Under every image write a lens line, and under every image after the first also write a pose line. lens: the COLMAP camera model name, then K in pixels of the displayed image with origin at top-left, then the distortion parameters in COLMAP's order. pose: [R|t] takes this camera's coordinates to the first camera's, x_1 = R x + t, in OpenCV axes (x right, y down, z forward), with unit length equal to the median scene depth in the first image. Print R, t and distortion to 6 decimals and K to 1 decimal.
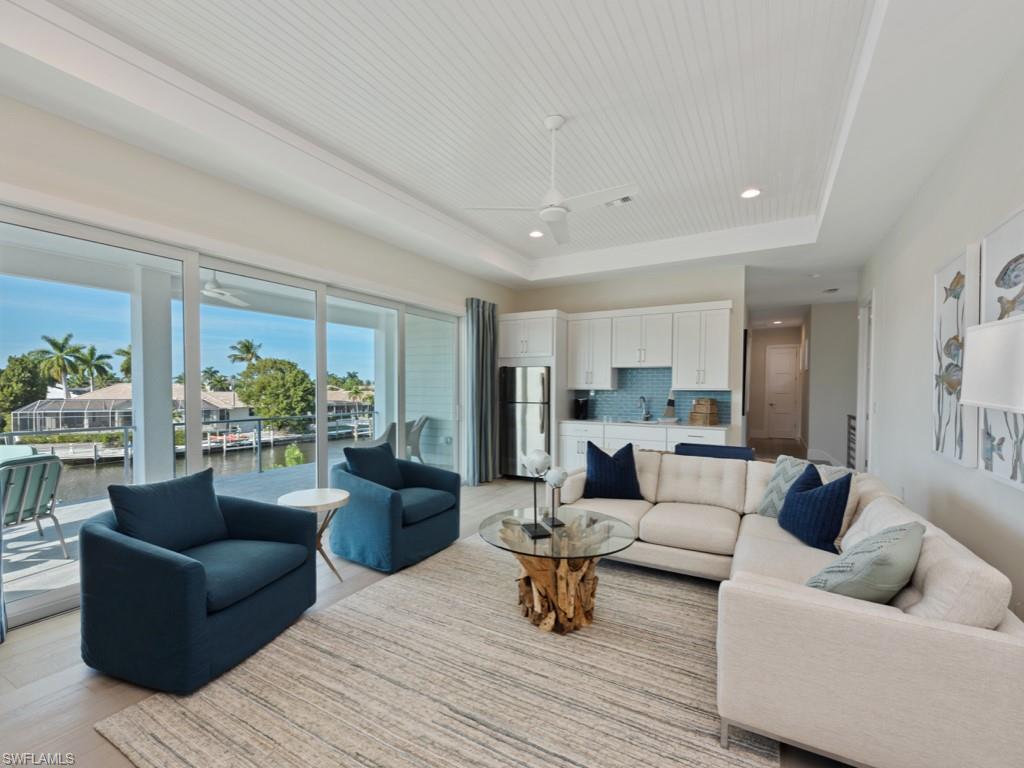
lens RADIAL K [[452.4, 0, 517.8], [0, 452.4, 392.3], [0, 0, 1]] dist [0.010675, -0.001539]
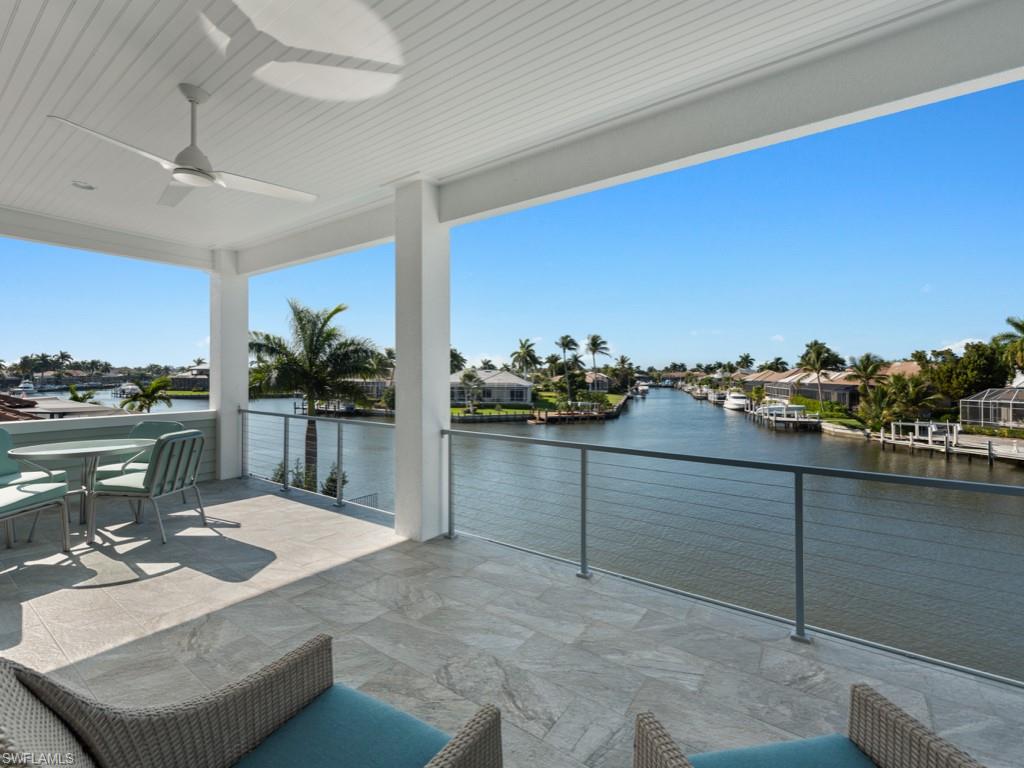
lens RADIAL K [[452.4, 0, 512.7], [0, 452.4, 374.0], [0, 0, 1]] dist [0.010675, -0.001539]
pose [[-0.107588, -0.001982, -0.994194, -0.019082], [-0.011035, 0.999939, -0.000799, -0.000994], [0.994134, 0.010884, -0.107603, 0.128355]]
